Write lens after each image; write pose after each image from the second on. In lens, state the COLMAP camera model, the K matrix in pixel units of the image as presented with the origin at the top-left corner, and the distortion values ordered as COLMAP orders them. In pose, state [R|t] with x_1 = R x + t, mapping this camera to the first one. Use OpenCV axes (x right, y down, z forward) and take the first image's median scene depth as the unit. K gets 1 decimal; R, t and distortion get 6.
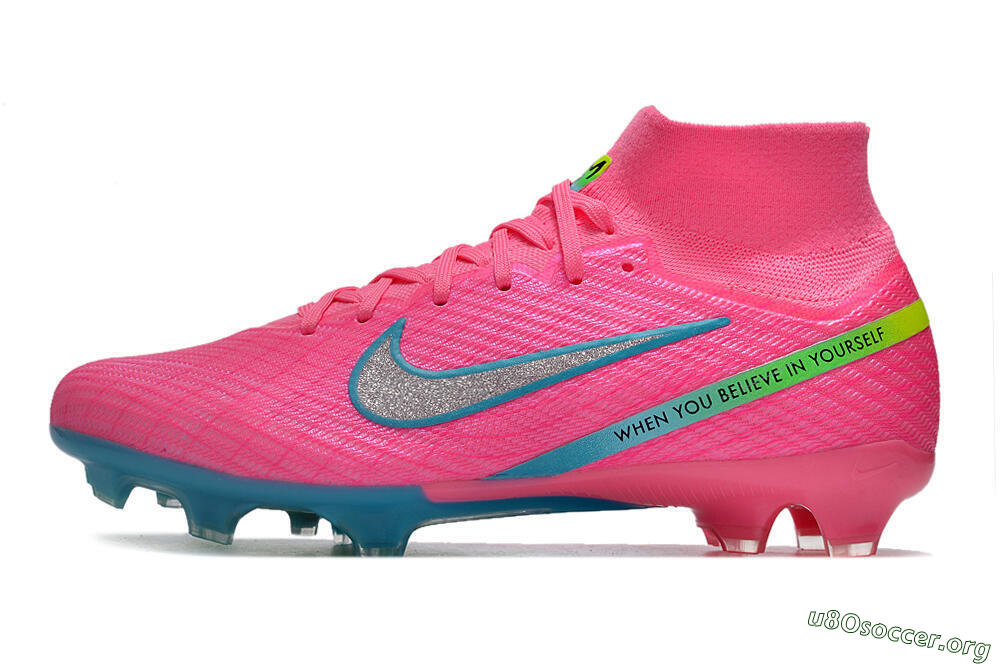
lens RADIAL K [[1012.9, 0, 499.1], [0, 1012.9, 338.6], [0, 0, 1]] dist [-0.048291, 0.000000]
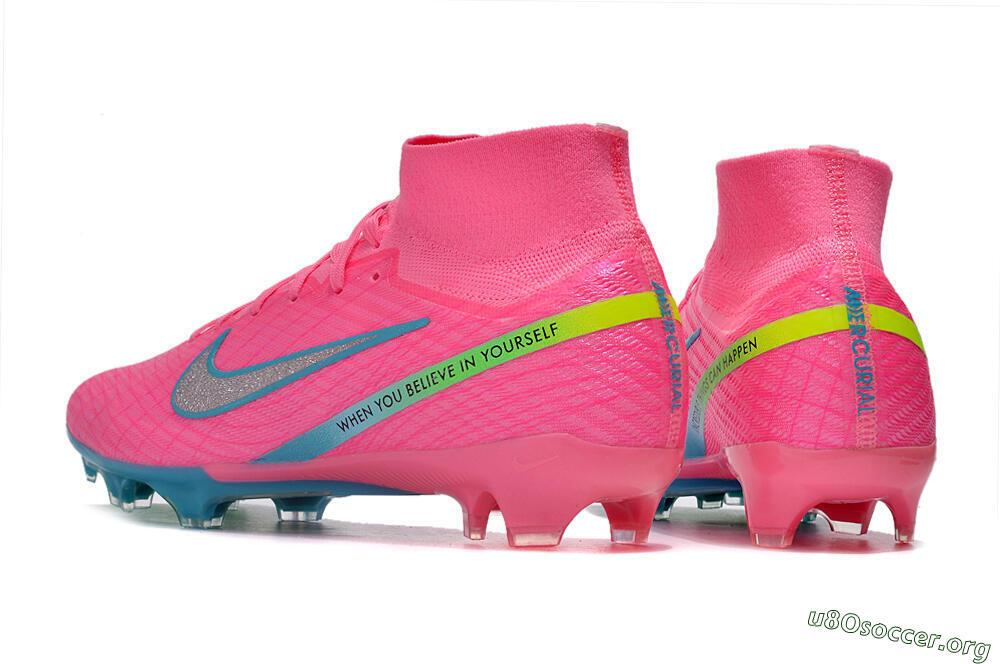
lens RADIAL K [[1012.9, 0, 500.3], [0, 1012.9, 326.7], [0, 0, 1]] dist [-0.048291, 0.000000]
pose [[0.925838, -0.032213, -0.376545, 0.721660], [0.026131, 0.999433, -0.021249, 0.013104], [0.377016, 0.009833, 0.926154, 0.019895]]
